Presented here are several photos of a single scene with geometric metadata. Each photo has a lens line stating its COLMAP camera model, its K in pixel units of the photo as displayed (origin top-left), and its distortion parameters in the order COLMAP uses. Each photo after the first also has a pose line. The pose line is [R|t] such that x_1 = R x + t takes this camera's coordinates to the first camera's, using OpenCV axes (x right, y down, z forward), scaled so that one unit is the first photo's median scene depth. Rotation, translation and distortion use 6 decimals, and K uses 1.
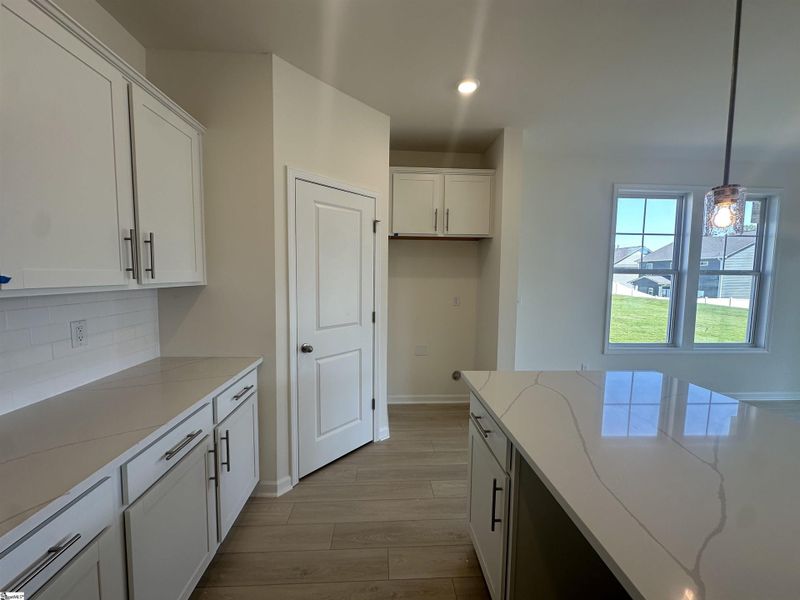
lens RADIAL K [[319.8, 0, 397.9], [0, 319.8, 298.4], [0, 0, 1]] dist [-0.000137, 0.000541]
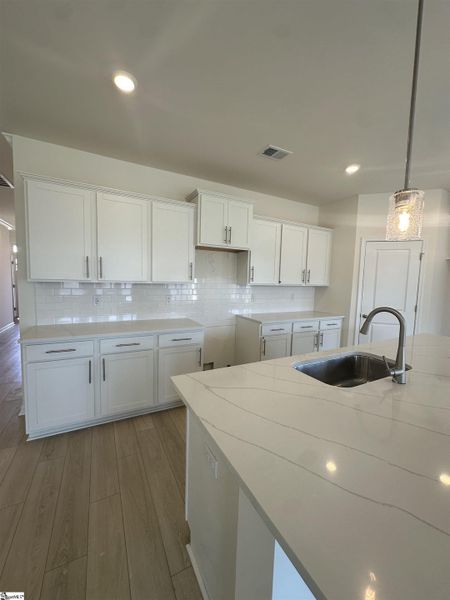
lens RADIAL K [[239.8, 0, 225.4], [0, 239.8, 297.6], [0, 0, 1]] dist [-0.000137, 0.000541]
pose [[0.419421, 0.067880, -0.905251, 0.893977], [-0.091036, 0.995319, 0.032455, 0.068800], [0.903216, 0.068798, 0.423637, -0.661539]]
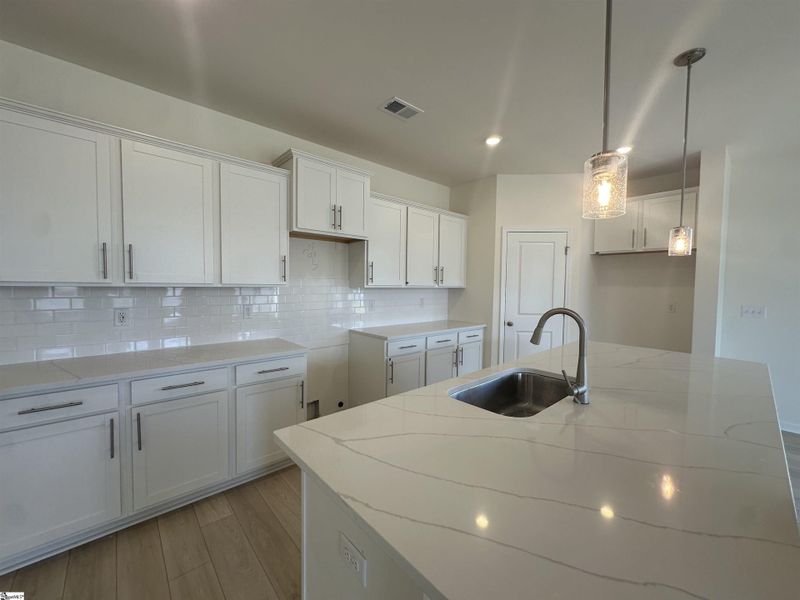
lens RADIAL K [[319.8, 0, 398.3], [0, 319.8, 297.1], [0, 0, 1]] dist [-0.000137, 0.000541]
pose [[0.623369, 0.026320, -0.781484, 0.802258], [-0.064067, 0.997792, -0.017499, 0.088069], [0.779298, 0.060976, 0.623679, -0.691389]]
